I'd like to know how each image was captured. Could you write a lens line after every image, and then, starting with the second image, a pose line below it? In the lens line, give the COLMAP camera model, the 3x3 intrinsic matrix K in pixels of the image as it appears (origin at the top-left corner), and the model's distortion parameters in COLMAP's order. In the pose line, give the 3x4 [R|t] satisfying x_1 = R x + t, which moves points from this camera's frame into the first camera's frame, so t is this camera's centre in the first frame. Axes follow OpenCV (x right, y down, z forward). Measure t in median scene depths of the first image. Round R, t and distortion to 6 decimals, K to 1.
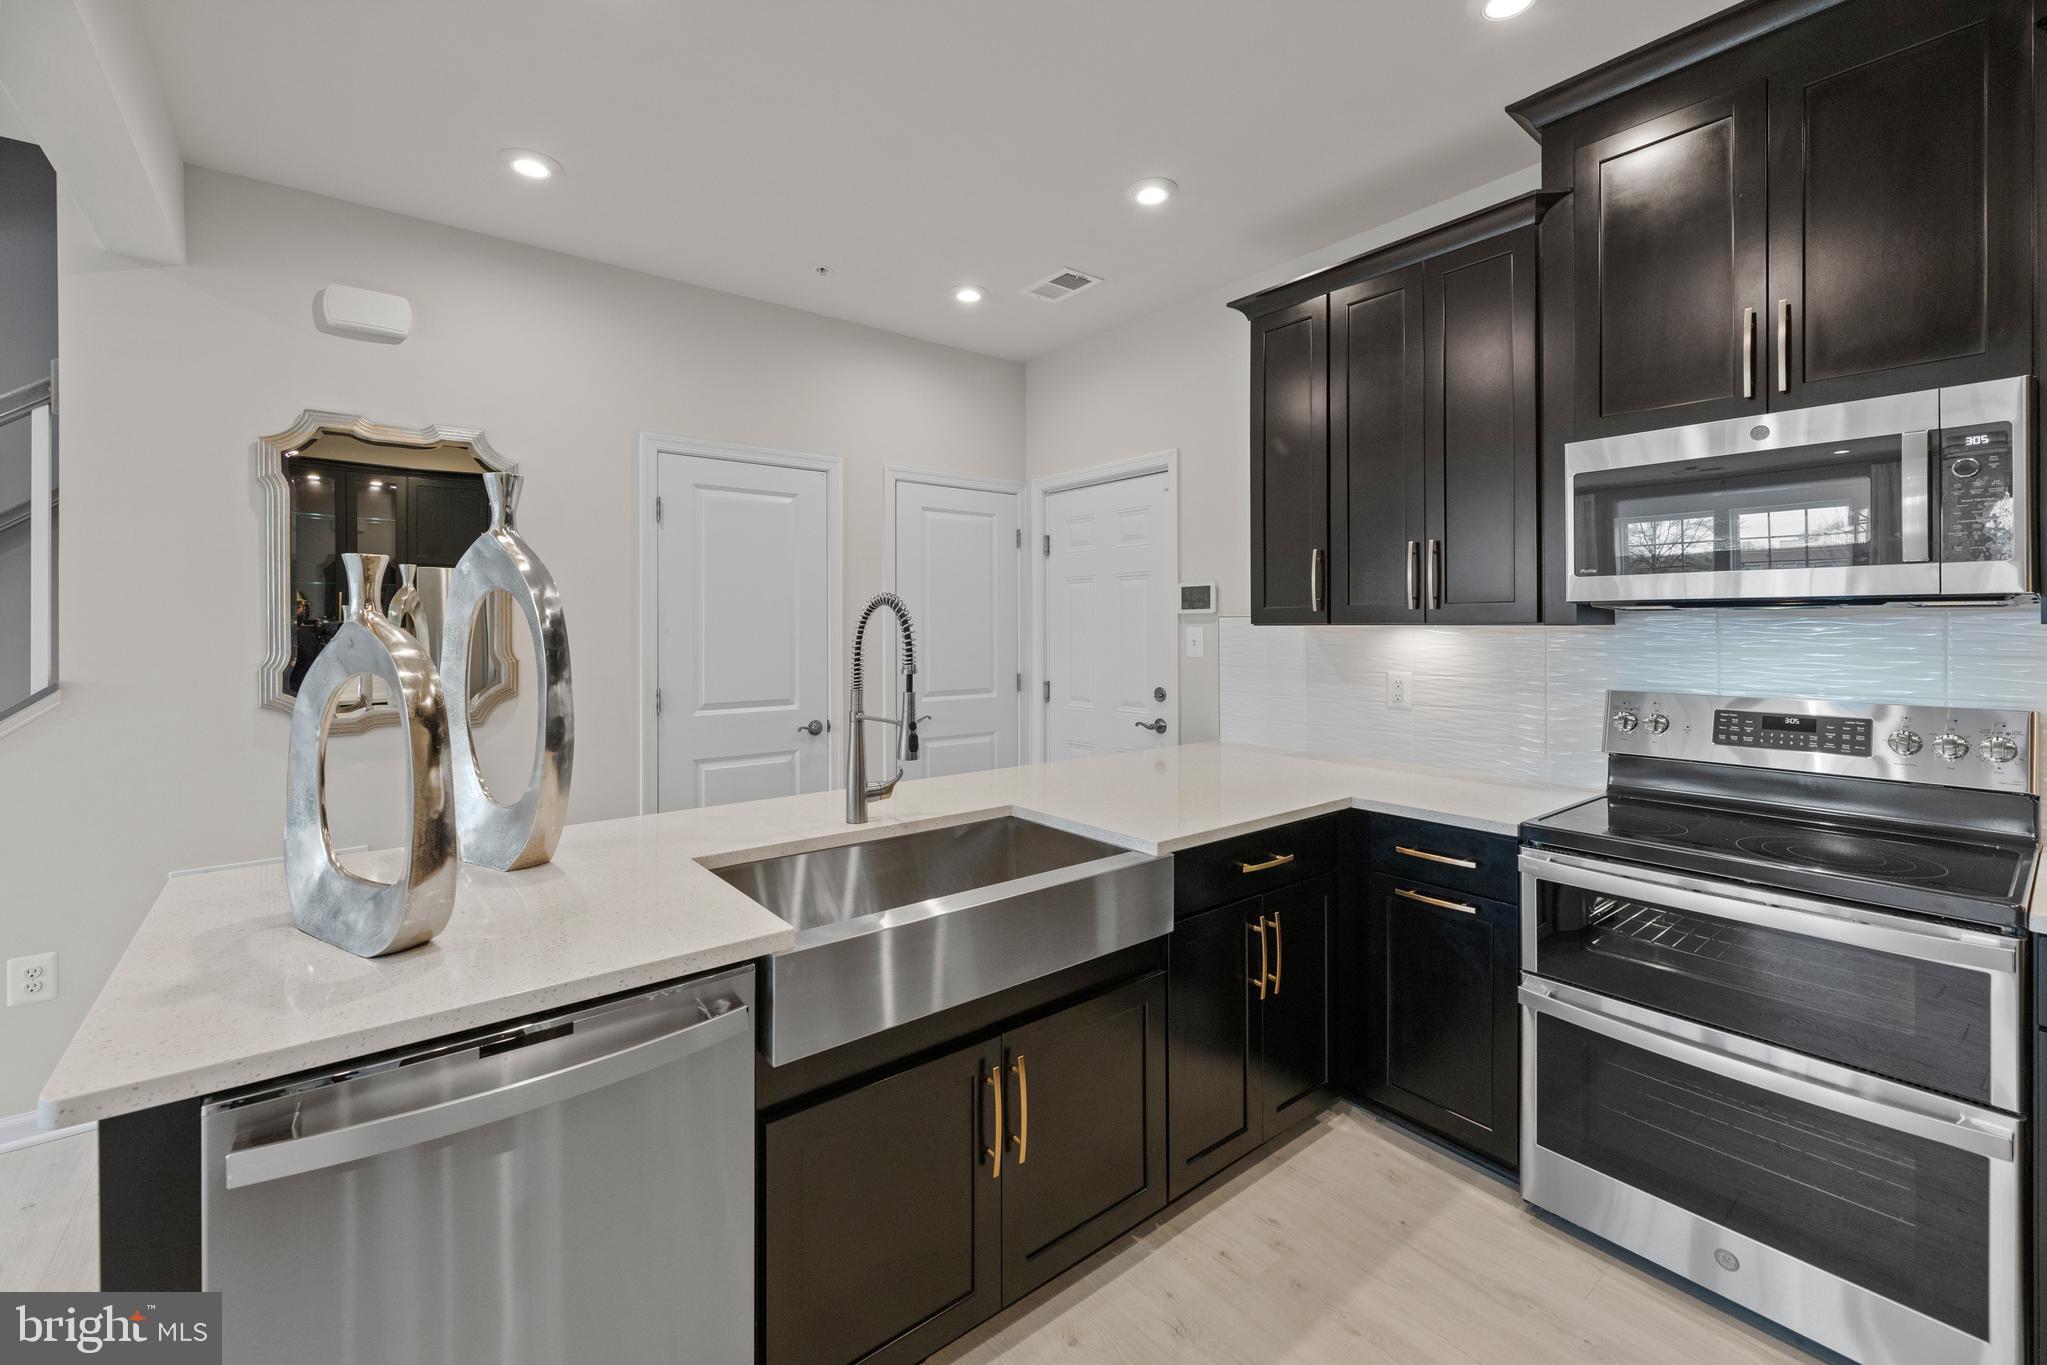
lens RADIAL K [[829.8, 0, 987.5], [0, 829.8, 624.7], [0, 0, 1]] dist [0.000474, 0.000004]
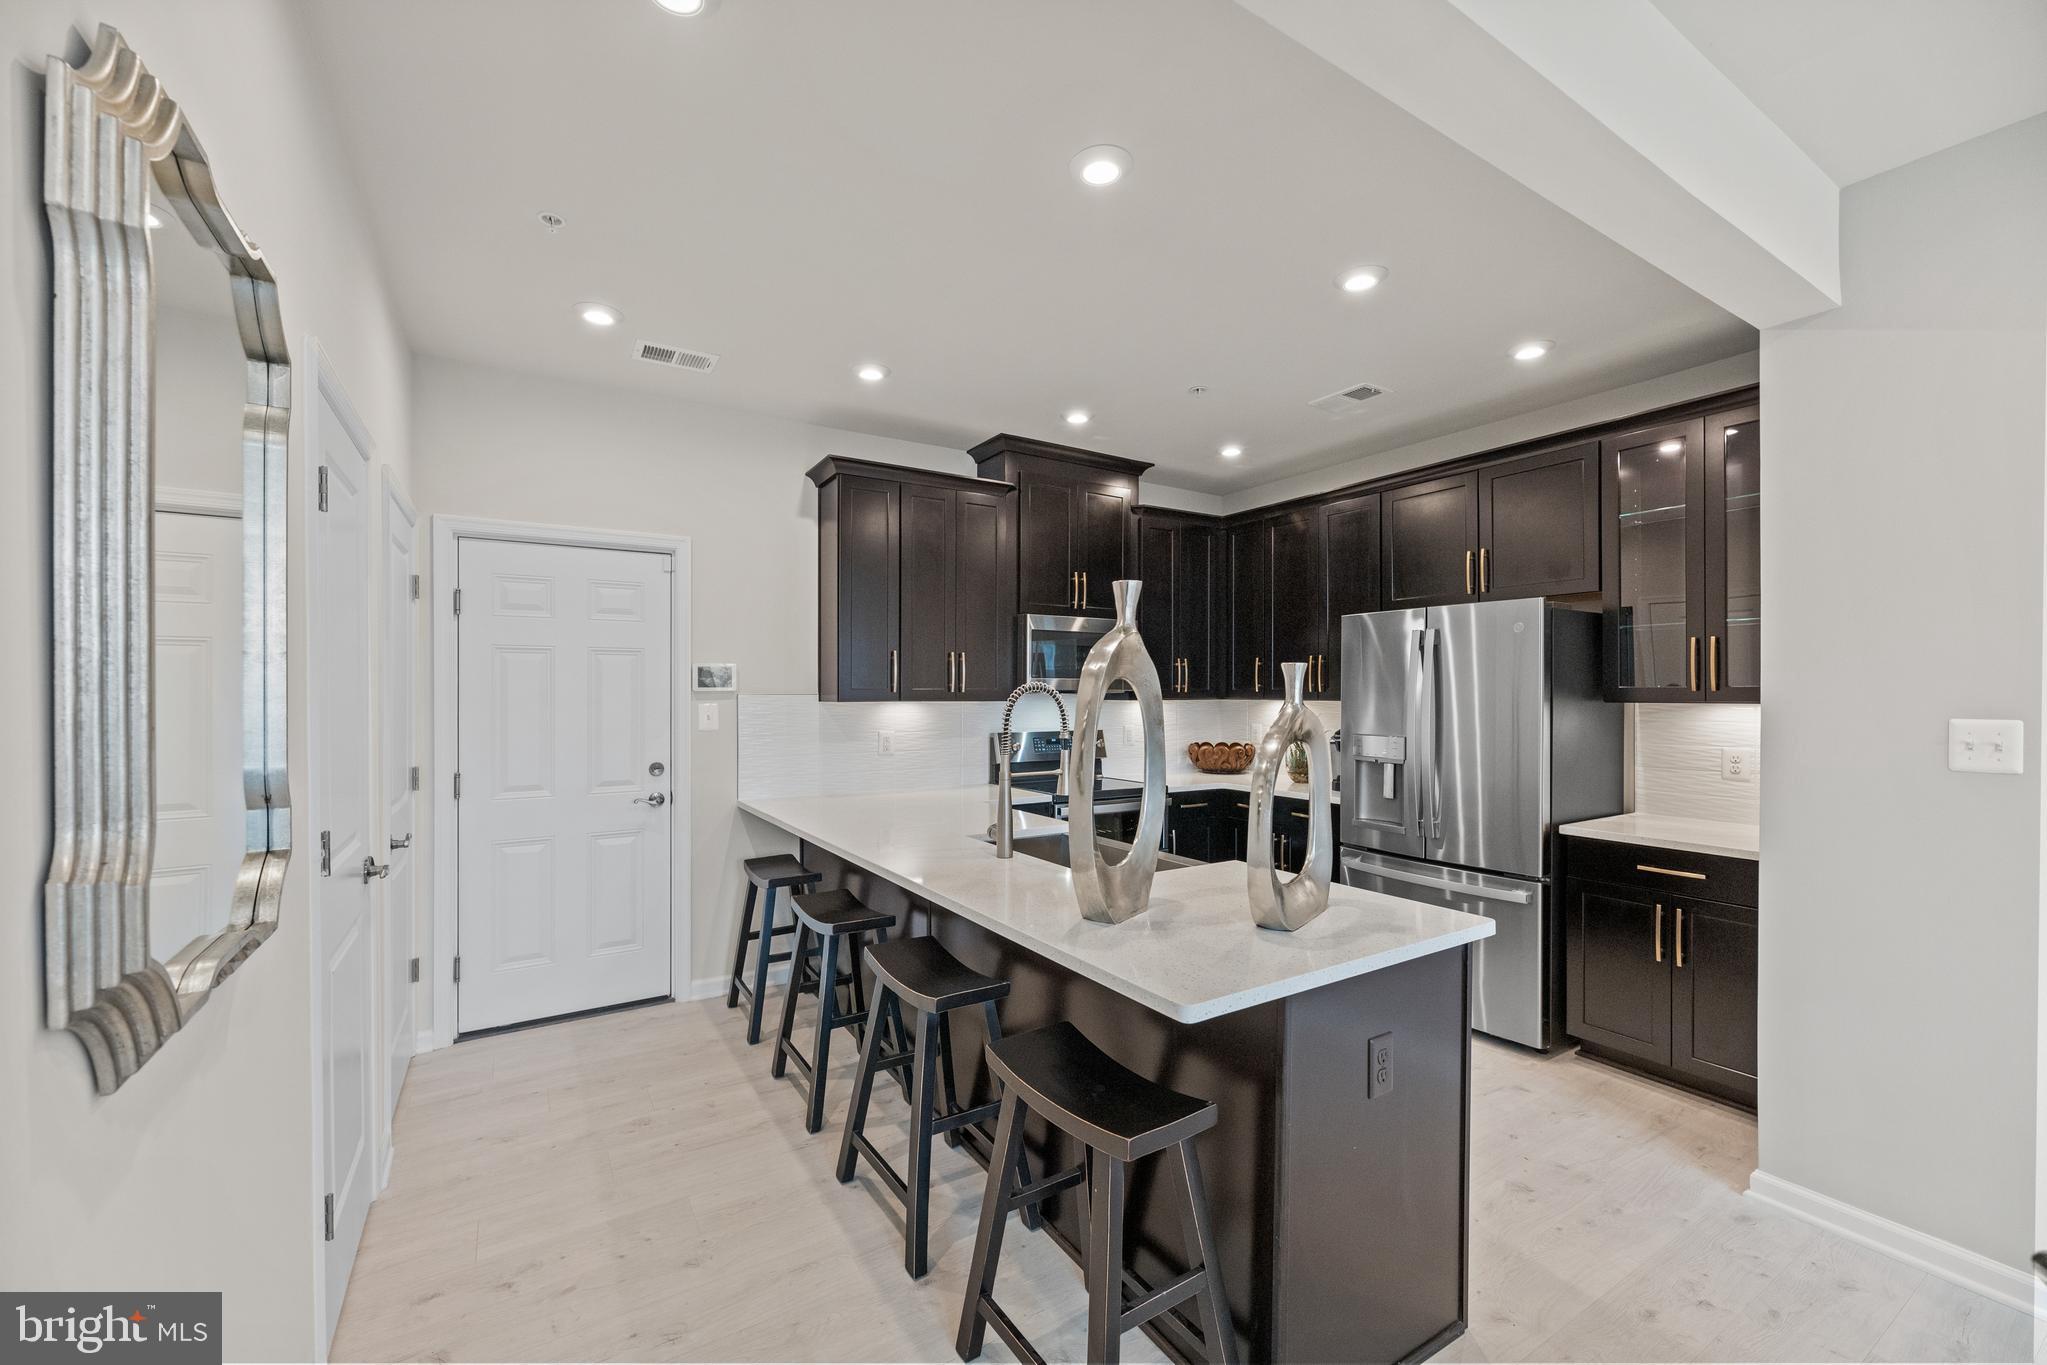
lens RADIAL K [[829.8, 0, 1024.0], [0, 829.8, 694.7], [0, 0, 1]] dist [0.000474, 0.000004]
pose [[0.089435, 0.004889, 0.995981, -0.822839], [0.000627, 0.999987, -0.004965, -0.002887], [-0.995992, 0.001069, 0.089431, 0.477783]]
